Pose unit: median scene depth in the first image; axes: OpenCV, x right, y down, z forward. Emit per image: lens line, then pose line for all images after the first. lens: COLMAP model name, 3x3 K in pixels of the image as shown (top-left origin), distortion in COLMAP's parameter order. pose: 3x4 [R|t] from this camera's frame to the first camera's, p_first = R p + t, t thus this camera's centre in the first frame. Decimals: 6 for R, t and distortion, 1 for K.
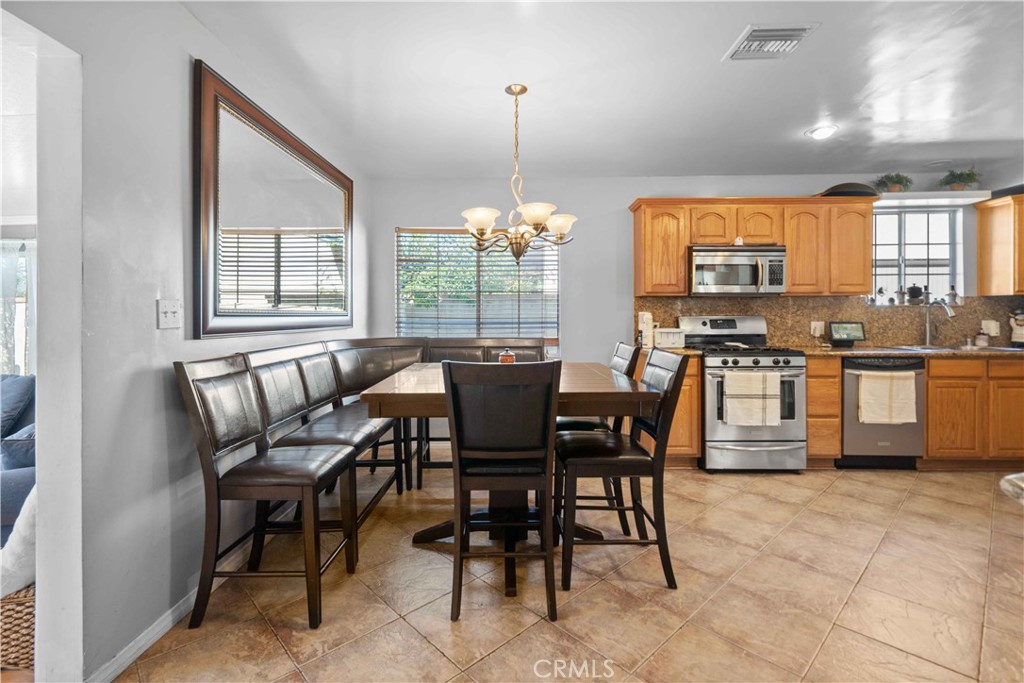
lens RADIAL K [[468.6, 0, 510.8], [0, 468.6, 315.9], [0, 0, 1]] dist [0.000684, 0.000851]
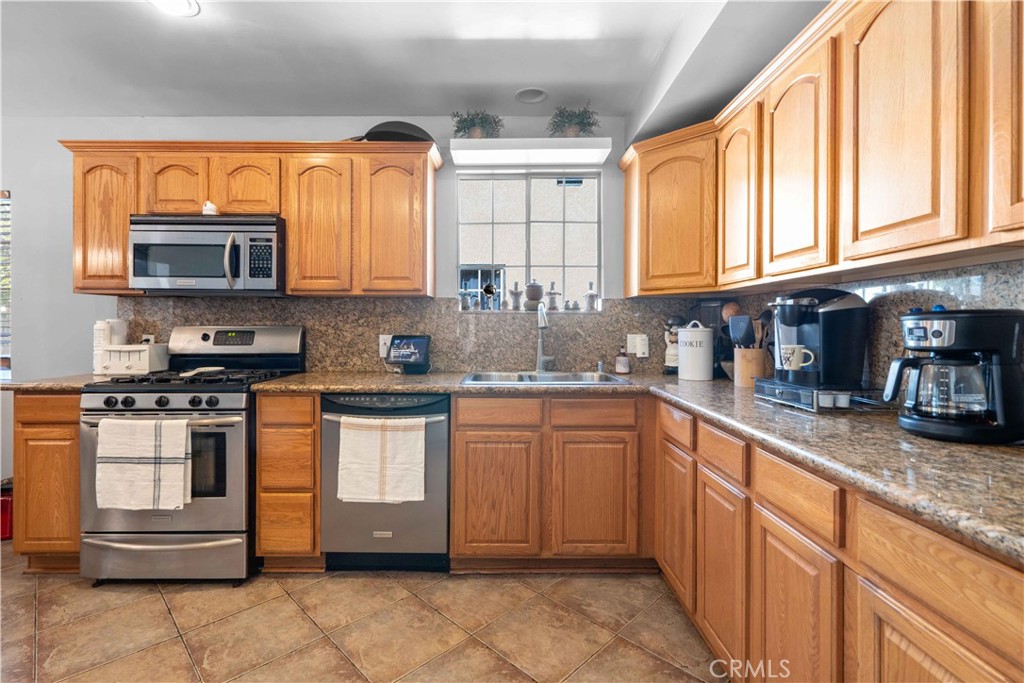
lens RADIAL K [[470.0, 0, 511.0], [0, 470.0, 324.4], [0, 0, 1]] dist [-0.001182, 0.001153]
pose [[0.999739, 0.004558, 0.022395, 0.946253], [-0.004500, 0.999986, -0.002656, -0.002076], [-0.022407, 0.002555, 0.999746, 0.377204]]
